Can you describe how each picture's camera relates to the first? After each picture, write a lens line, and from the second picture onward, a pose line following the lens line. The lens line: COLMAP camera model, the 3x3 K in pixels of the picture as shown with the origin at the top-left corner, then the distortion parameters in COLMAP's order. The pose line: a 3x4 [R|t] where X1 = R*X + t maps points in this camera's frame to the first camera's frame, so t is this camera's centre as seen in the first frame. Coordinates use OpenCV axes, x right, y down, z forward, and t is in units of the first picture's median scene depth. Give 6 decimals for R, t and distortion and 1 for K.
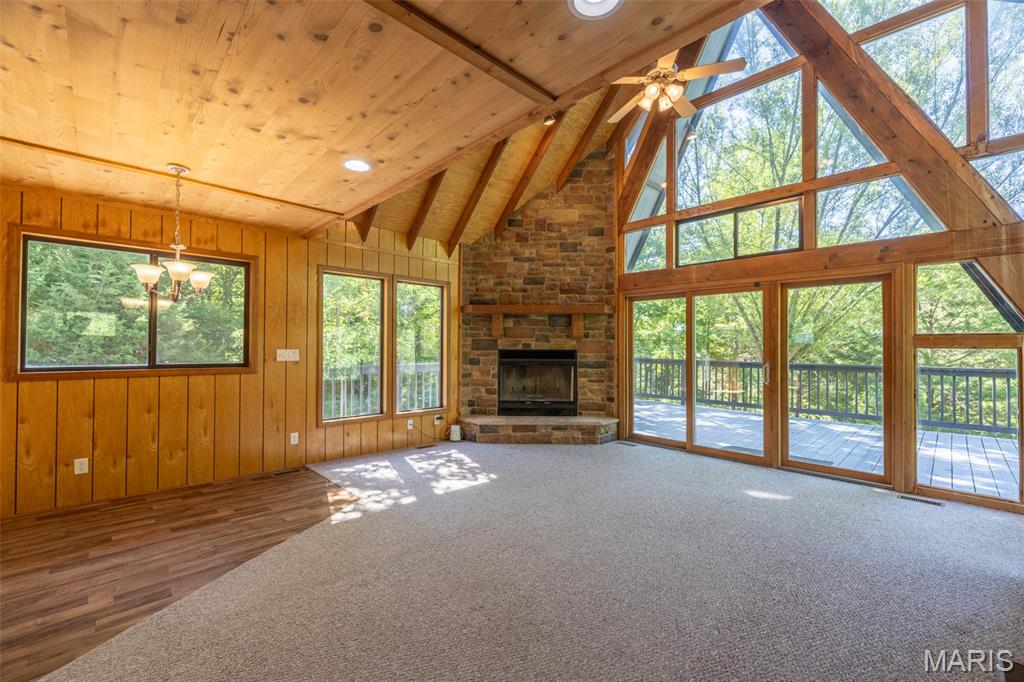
lens RADIAL K [[420.5, 0, 511.1], [0, 420.5, 342.4], [0, 0, 1]] dist [-0.010030, -0.000051]
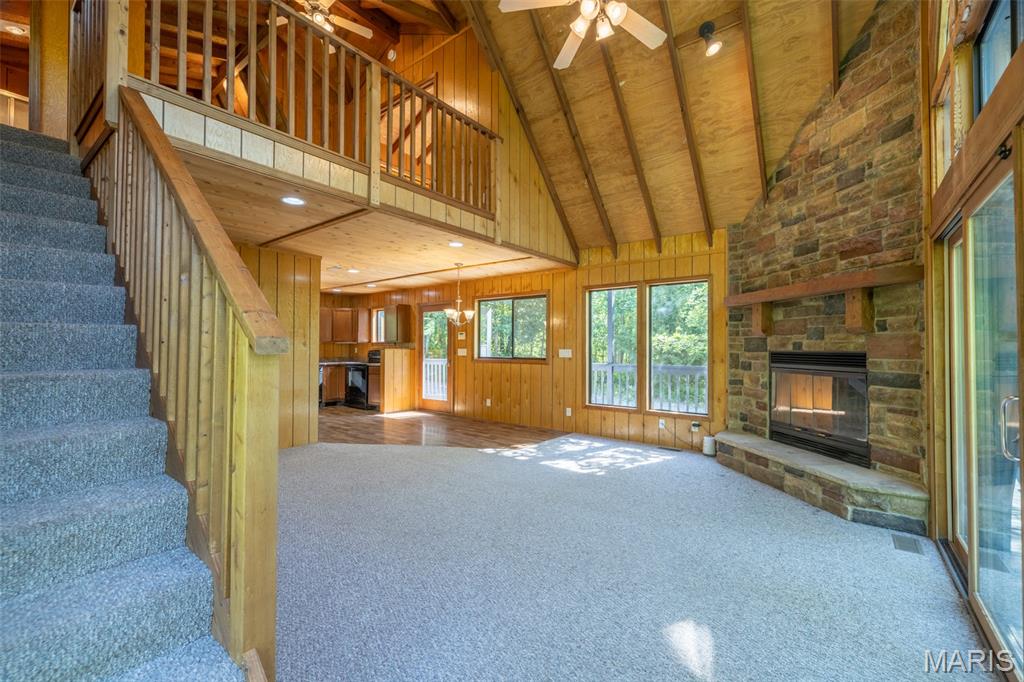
lens RADIAL K [[427.0, 0, 508.4], [0, 427.0, 342.5], [0, 0, 1]] dist [-0.002136, -0.000825]
pose [[0.144942, -0.015393, -0.989320, 0.658528], [0.006299, 0.999873, -0.014634, 0.009860], [0.989420, -0.004111, 0.145021, 0.435244]]
